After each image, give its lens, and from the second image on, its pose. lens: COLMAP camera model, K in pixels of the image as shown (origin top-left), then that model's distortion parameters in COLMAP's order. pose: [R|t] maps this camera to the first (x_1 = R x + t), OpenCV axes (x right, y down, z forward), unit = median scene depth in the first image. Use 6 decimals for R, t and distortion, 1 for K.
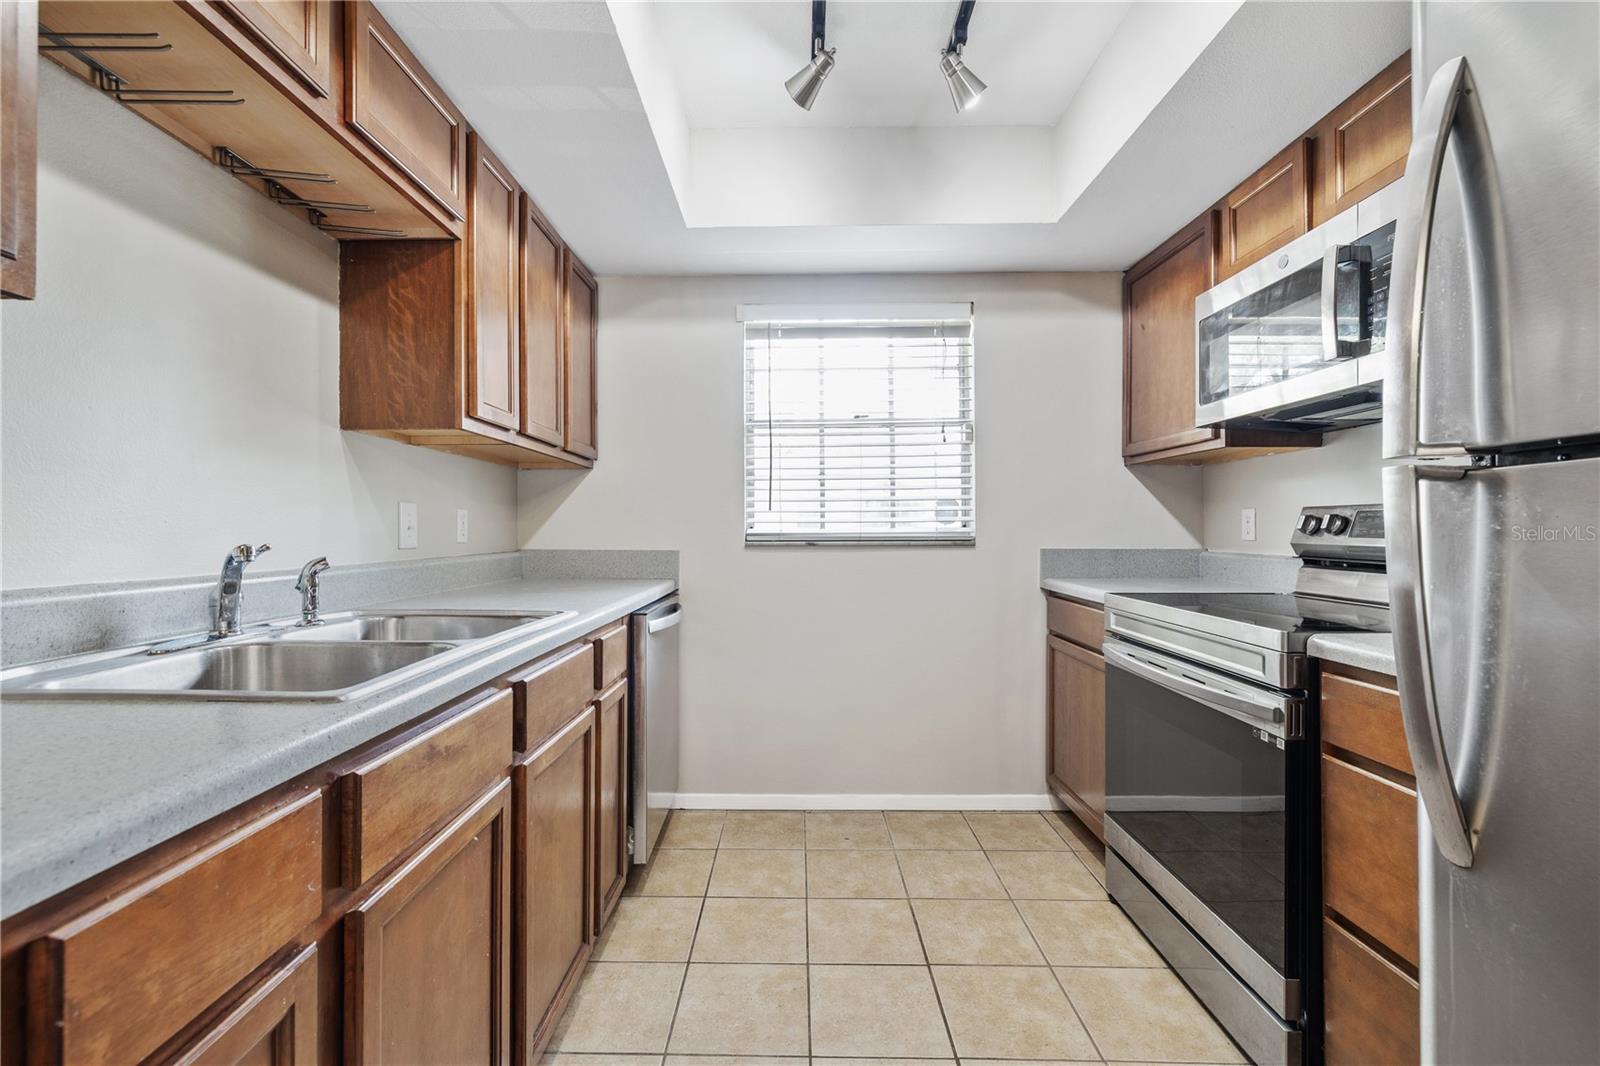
lens RADIAL K [[677.8, 0, 787.4], [0, 677.8, 528.1], [0, 0, 1]] dist [-0.000834, 0.000417]
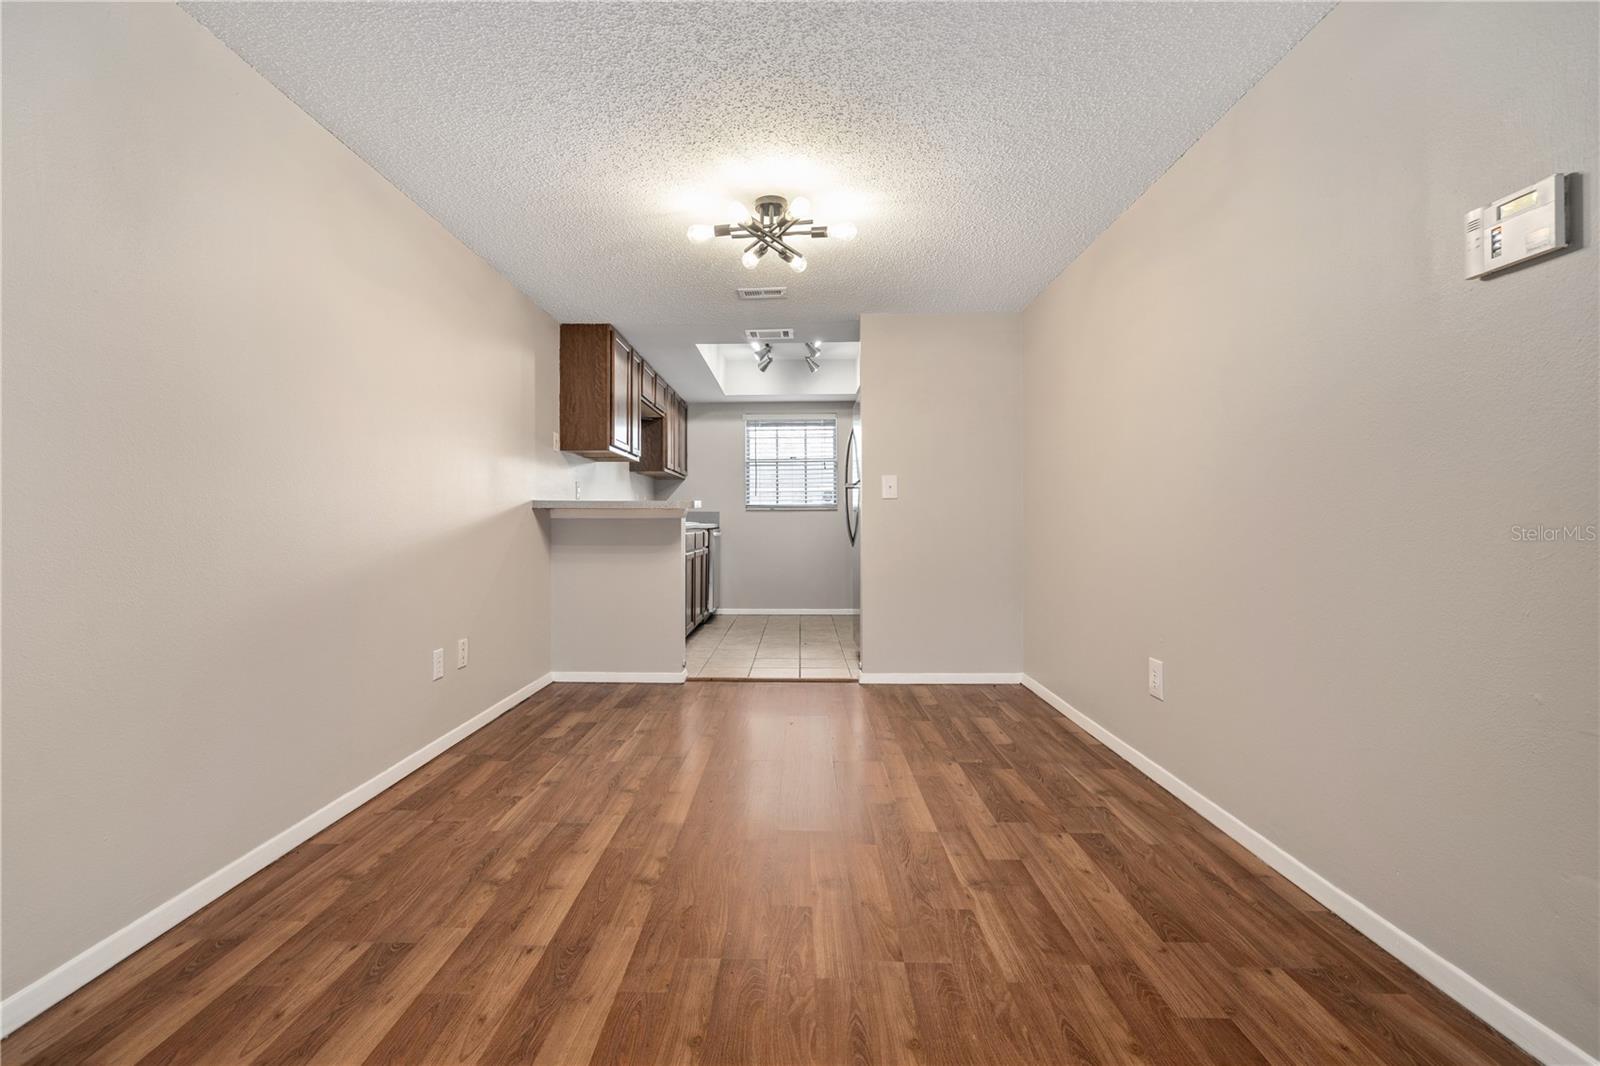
lens RADIAL K [[677.8, 0, 787.4], [0, 677.8, 528.1], [0, 0, 1]] dist [-0.000834, 0.000417]
pose [[0.999962, 0.003294, -0.008121, 0.156373], [-0.003202, 0.999931, 0.011272, 0.090508], [0.008157, -0.011245, 0.999903, -2.109232]]
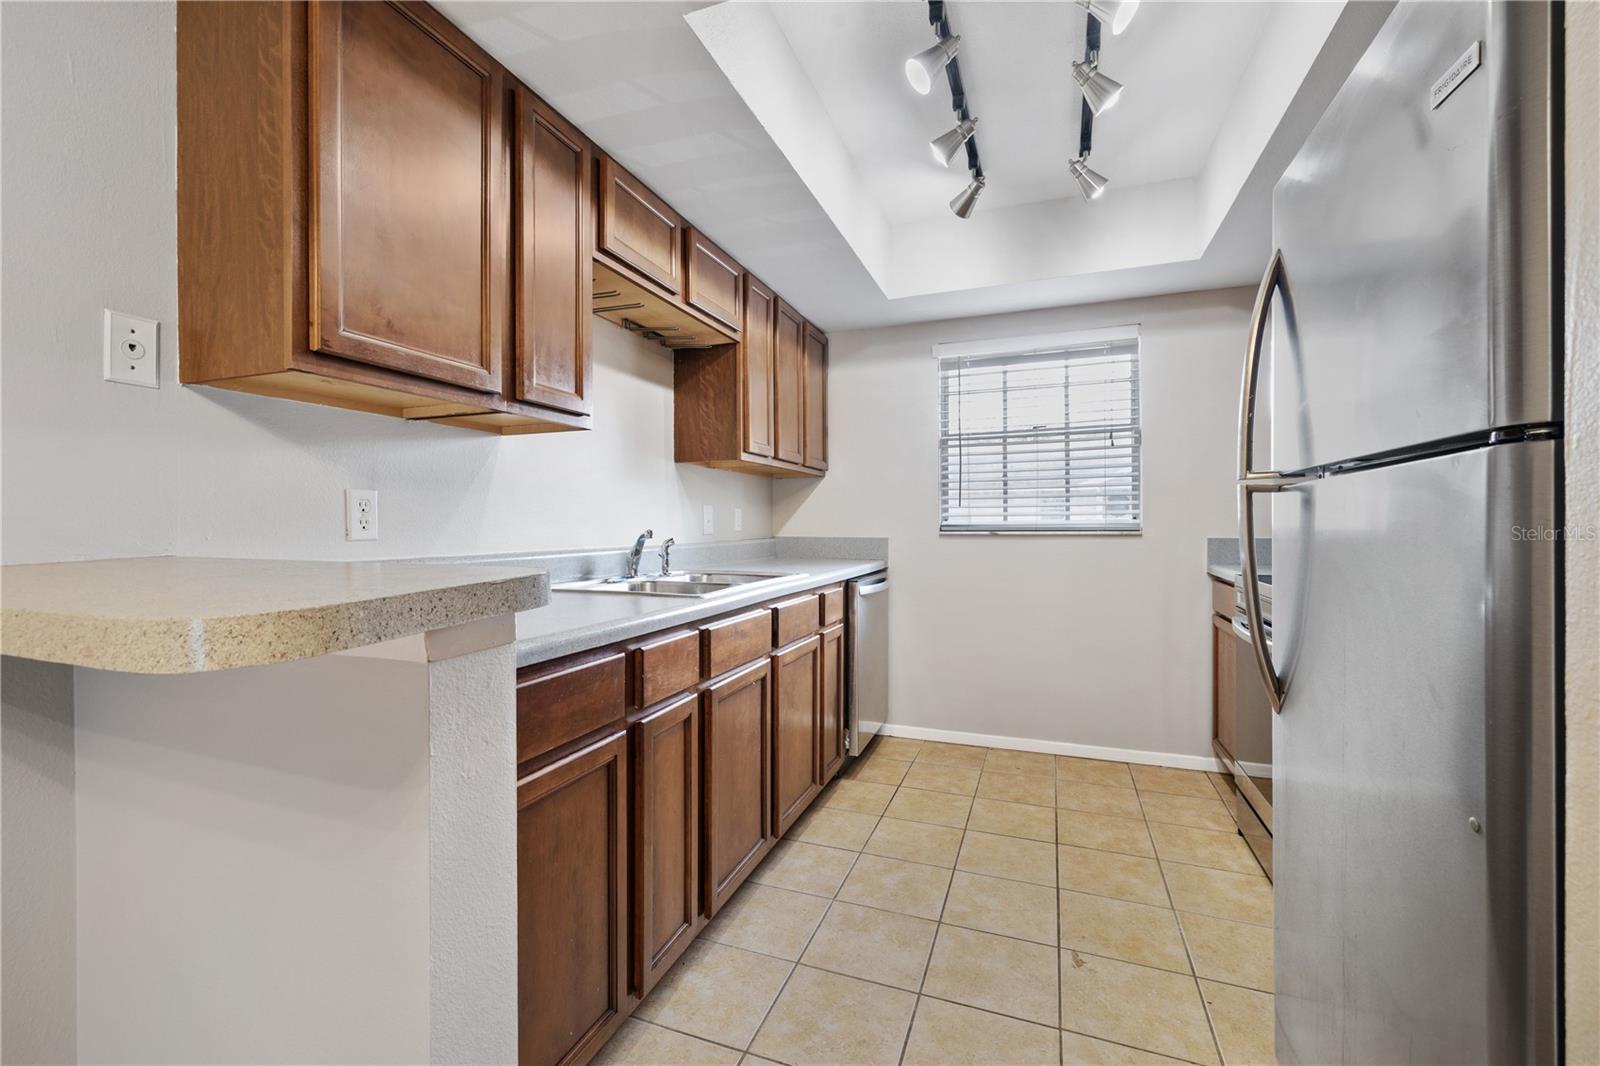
lens RADIAL K [[677.8, 0, 787.4], [0, 677.8, 528.1], [0, 0, 1]] dist [-0.000834, 0.000417]
pose [[0.937363, 0.000498, -0.348353, 0.156137], [0.003194, 0.999945, 0.010026, 0.000230], [0.348338, -0.010511, 0.937310, -0.401012]]
